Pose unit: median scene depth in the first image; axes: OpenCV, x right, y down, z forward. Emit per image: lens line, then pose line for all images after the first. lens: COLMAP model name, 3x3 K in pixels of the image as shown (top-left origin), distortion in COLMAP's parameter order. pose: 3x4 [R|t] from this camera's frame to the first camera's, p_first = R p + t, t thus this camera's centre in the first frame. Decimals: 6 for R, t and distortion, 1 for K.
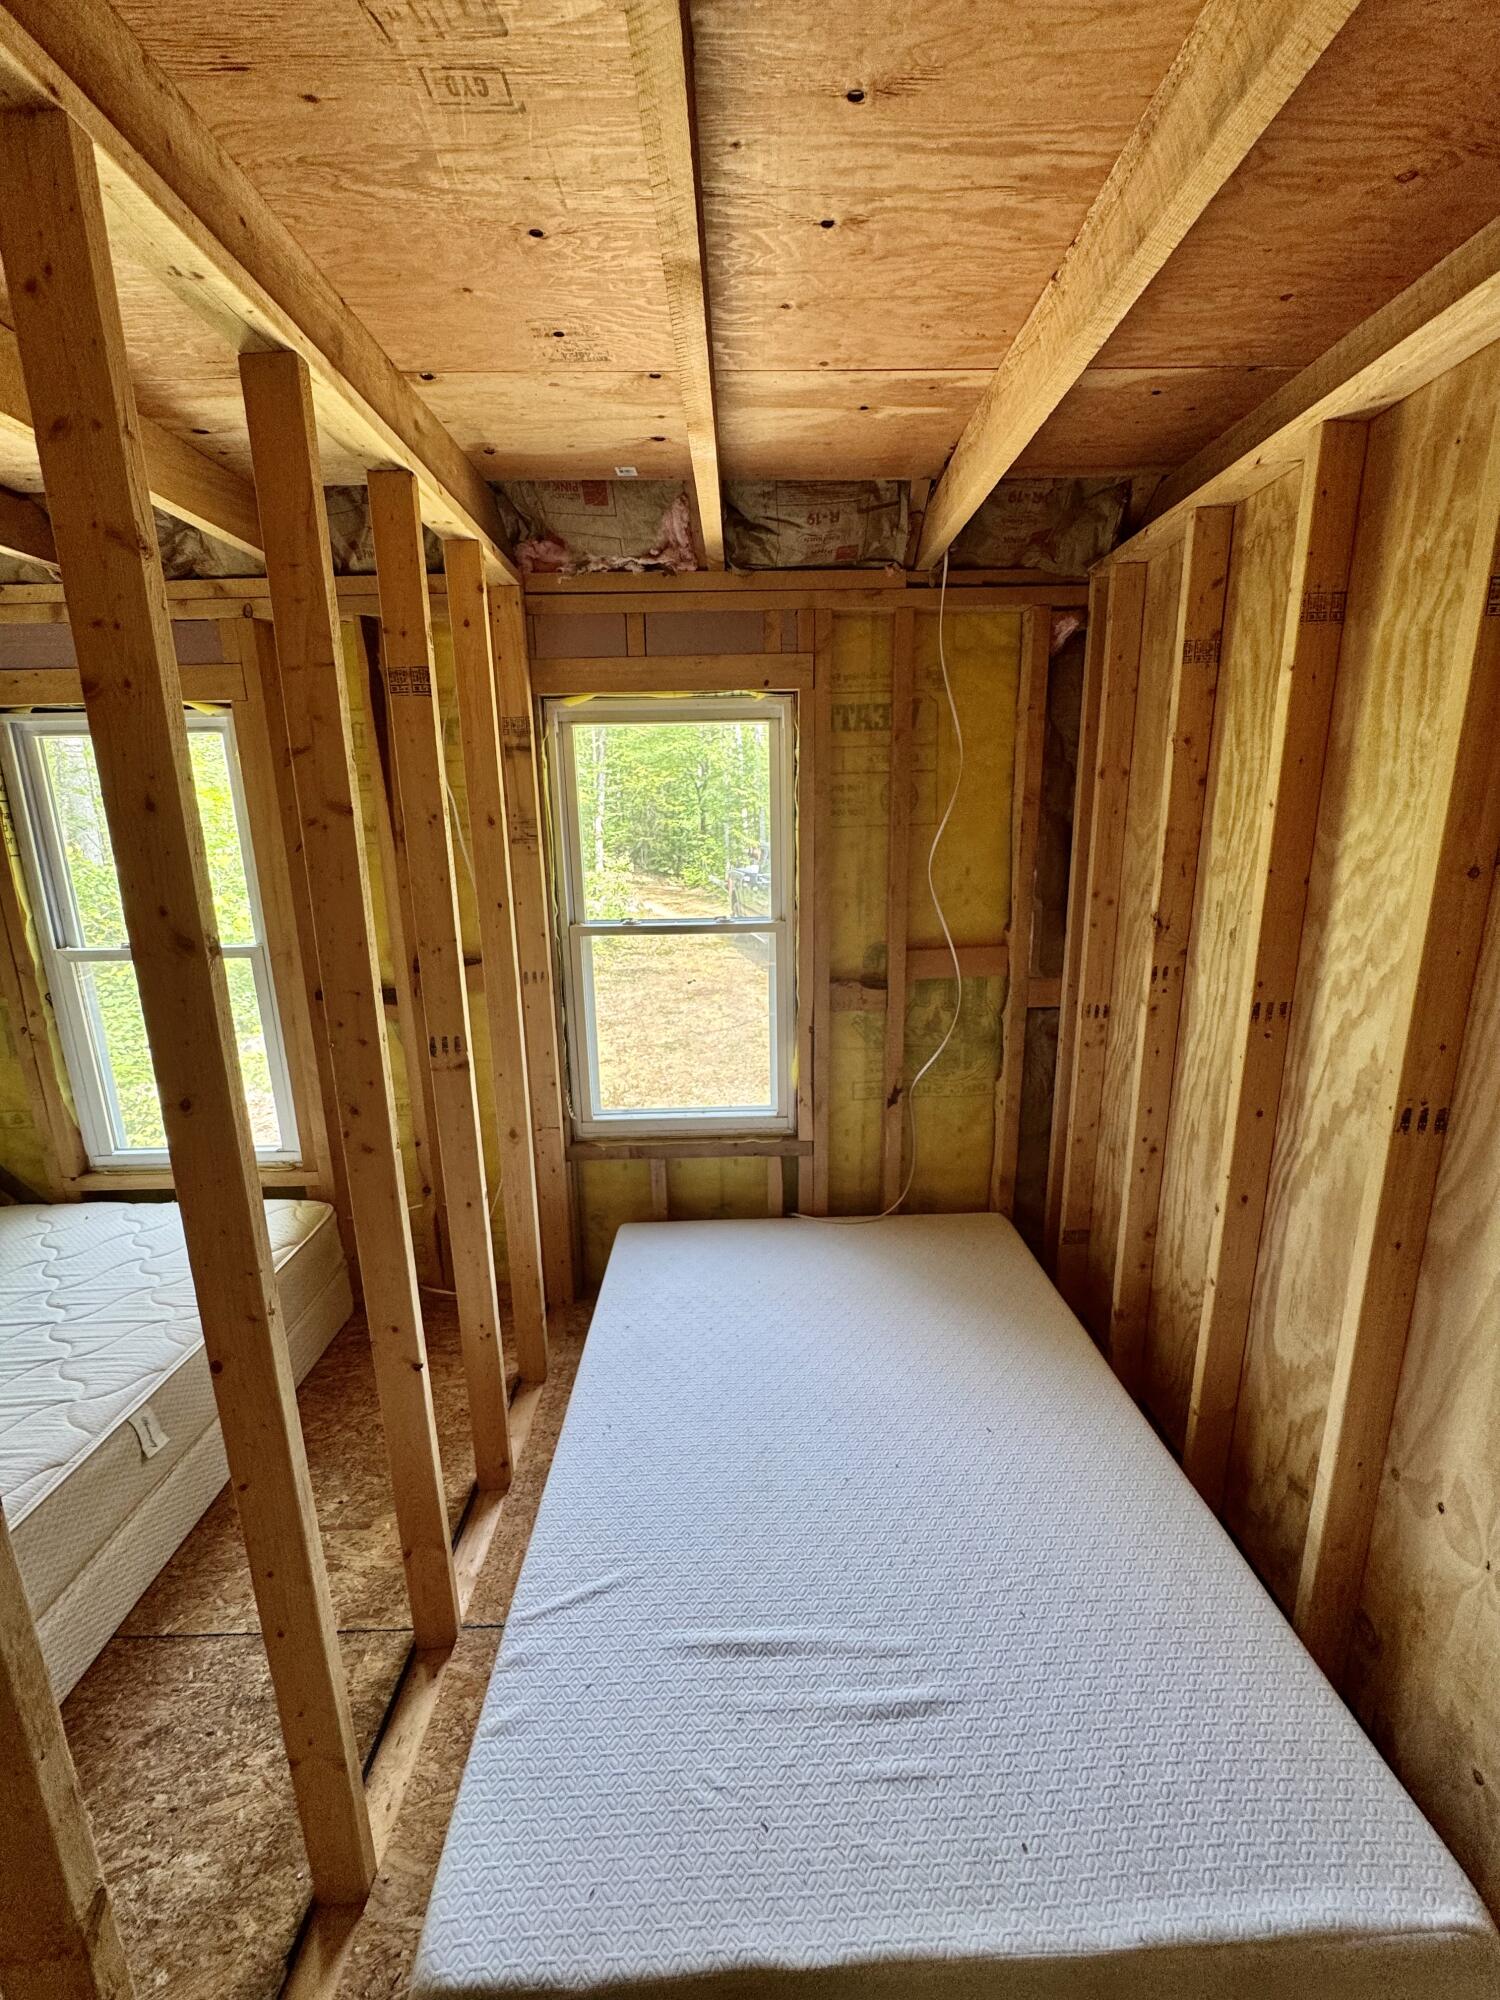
lens RADIAL K [[798.6, 0, 756.1], [0, 798.6, 997.4], [0, 0, 1]] dist [-0.002854, -0.000368]
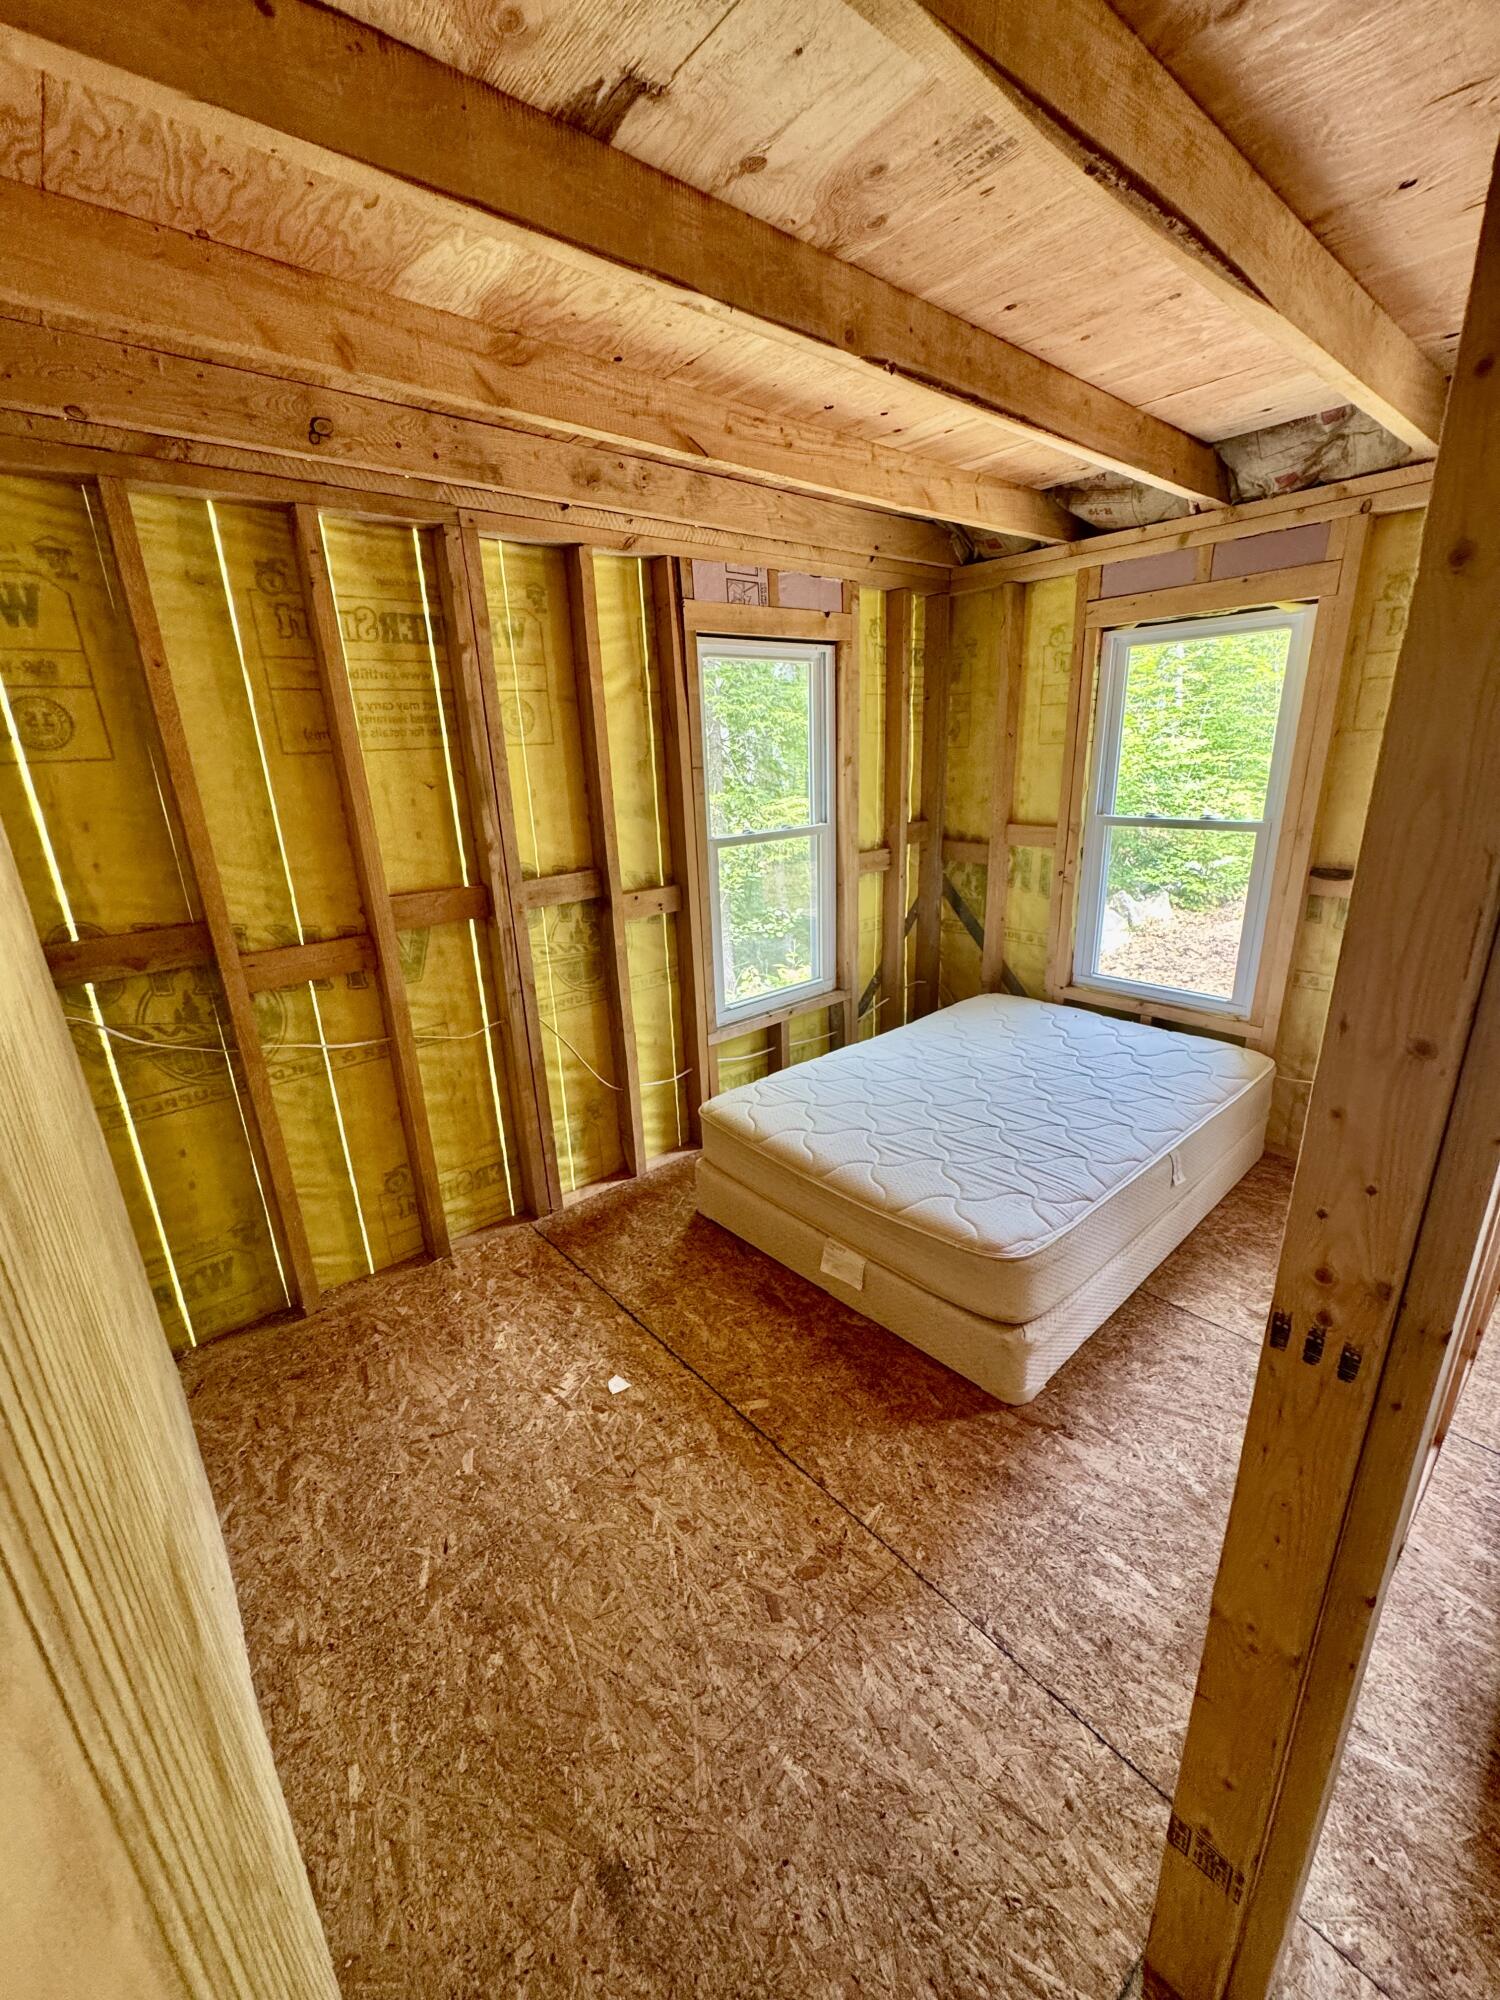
lens RADIAL K [[798.6, 0, 747.7], [0, 798.6, 997.9], [0, 0, 1]] dist [-0.002854, -0.000368]
pose [[0.638056, 0.226884, -0.735805, -0.202175], [-0.147376, 0.973920, 0.172509, 0.093161], [0.755755, -0.001630, 0.654853, -0.311639]]
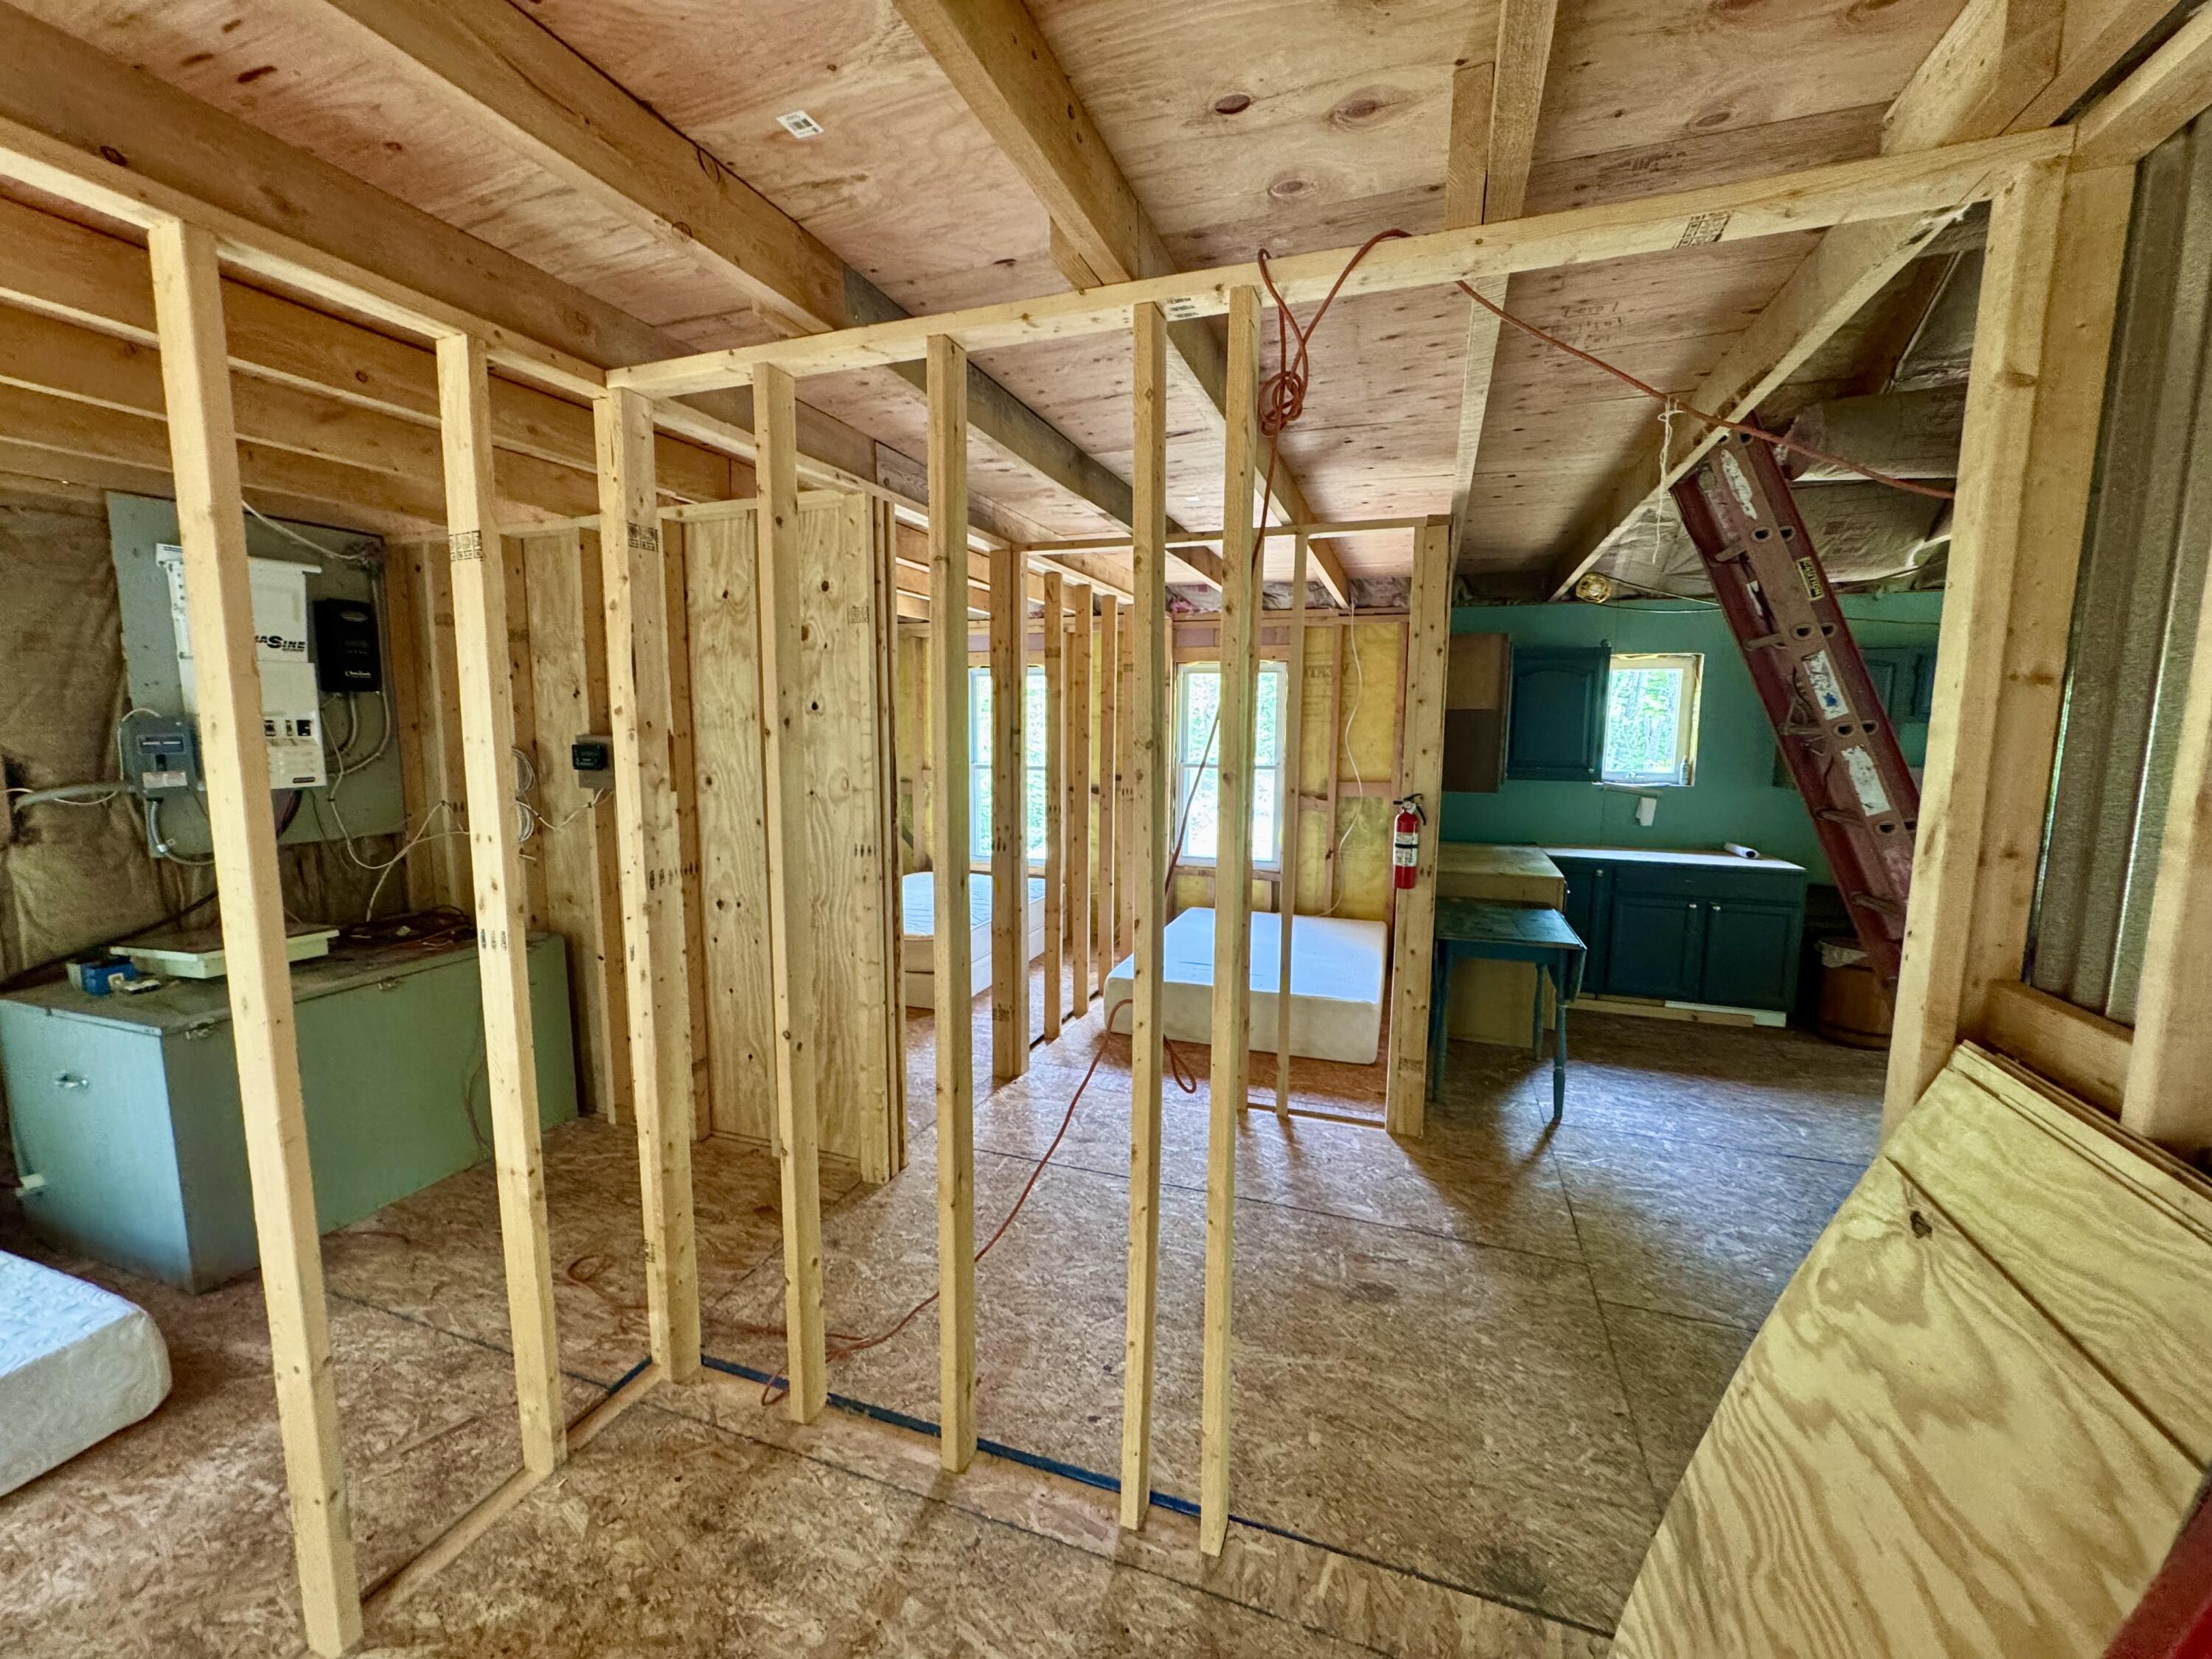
lens RADIAL K [[883.2, 0, 1108.2], [0, 883.2, 827.6], [0, 0, 1]] dist [-0.002854, -0.000368]
pose [[0.930783, 0.067930, -0.359206, 0.454744], [-0.104306, 0.991088, -0.082853, 0.300329], [0.350376, 0.114585, 0.929573, -1.270904]]
